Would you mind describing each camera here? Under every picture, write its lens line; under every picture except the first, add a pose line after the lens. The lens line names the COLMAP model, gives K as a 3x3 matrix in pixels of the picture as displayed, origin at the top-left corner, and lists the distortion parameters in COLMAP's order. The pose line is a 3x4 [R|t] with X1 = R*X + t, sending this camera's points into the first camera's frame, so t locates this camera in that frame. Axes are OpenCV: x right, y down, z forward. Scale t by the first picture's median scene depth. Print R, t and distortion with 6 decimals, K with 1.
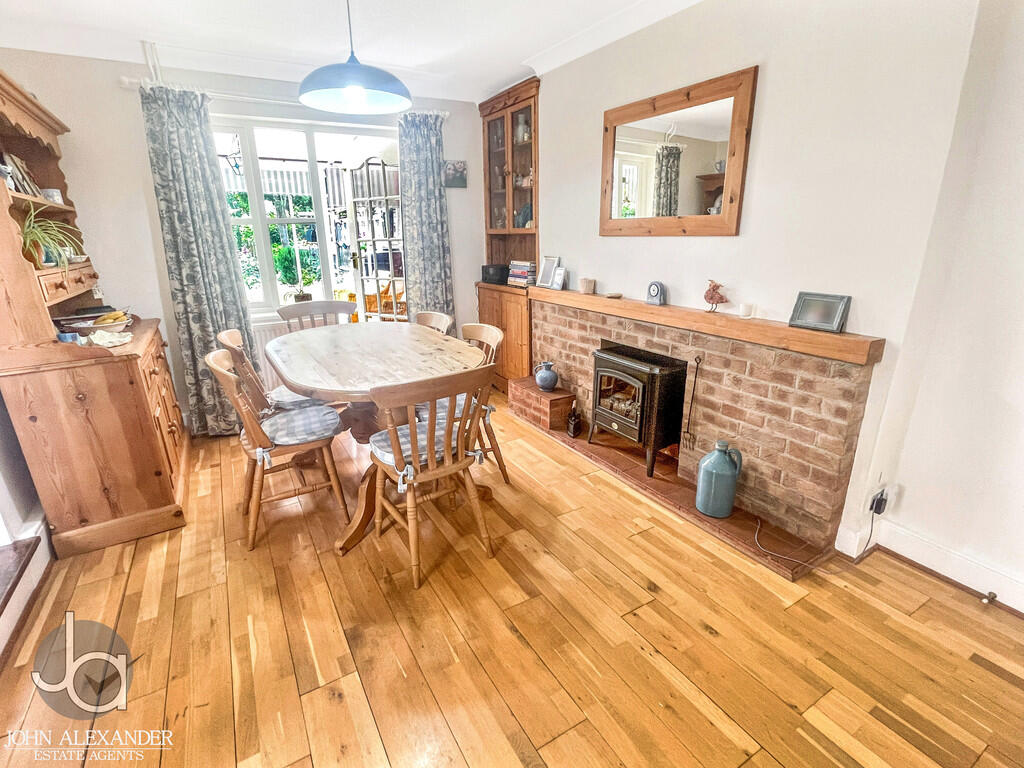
lens RADIAL K [[488.6, 0, 508.0], [0, 488.6, 384.4], [0, 0, 1]] dist [-0.002471, 0.000269]
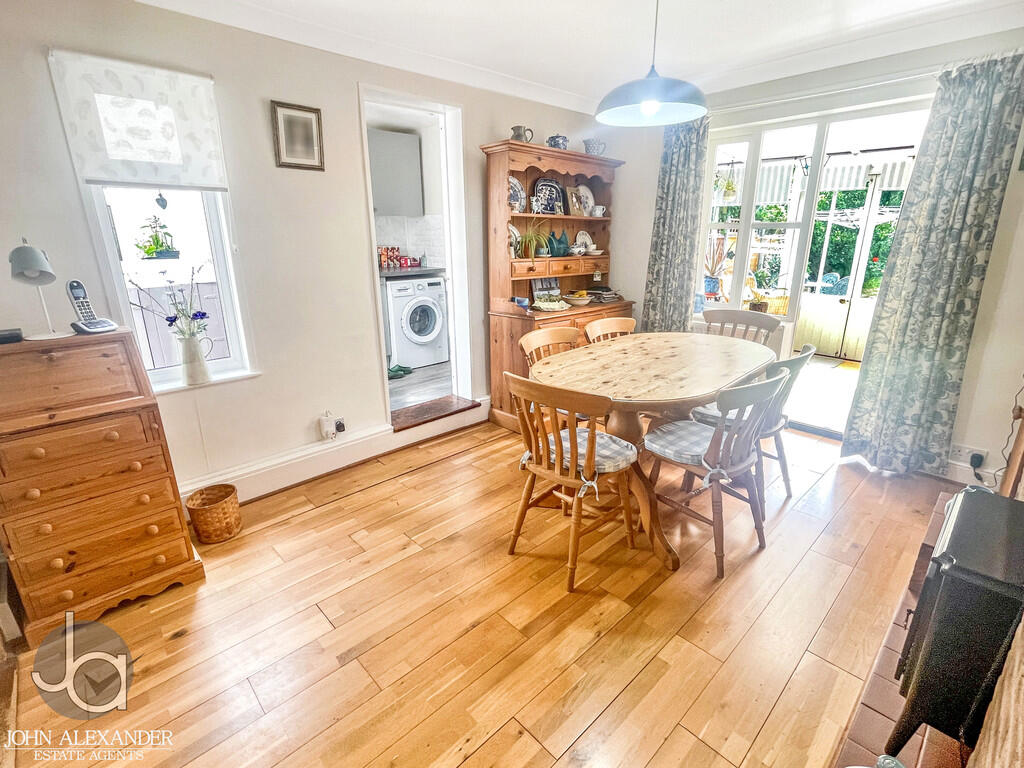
lens RADIAL K [[488.6, 0, 510.0], [0, 488.6, 384.0], [0, 0, 1]] dist [-0.002471, 0.000269]
pose [[0.222922, 0.305032, -0.925884, 0.670830], [-0.292387, 0.926978, 0.234995, -0.198901], [0.929955, 0.218331, 0.295831, 0.506909]]
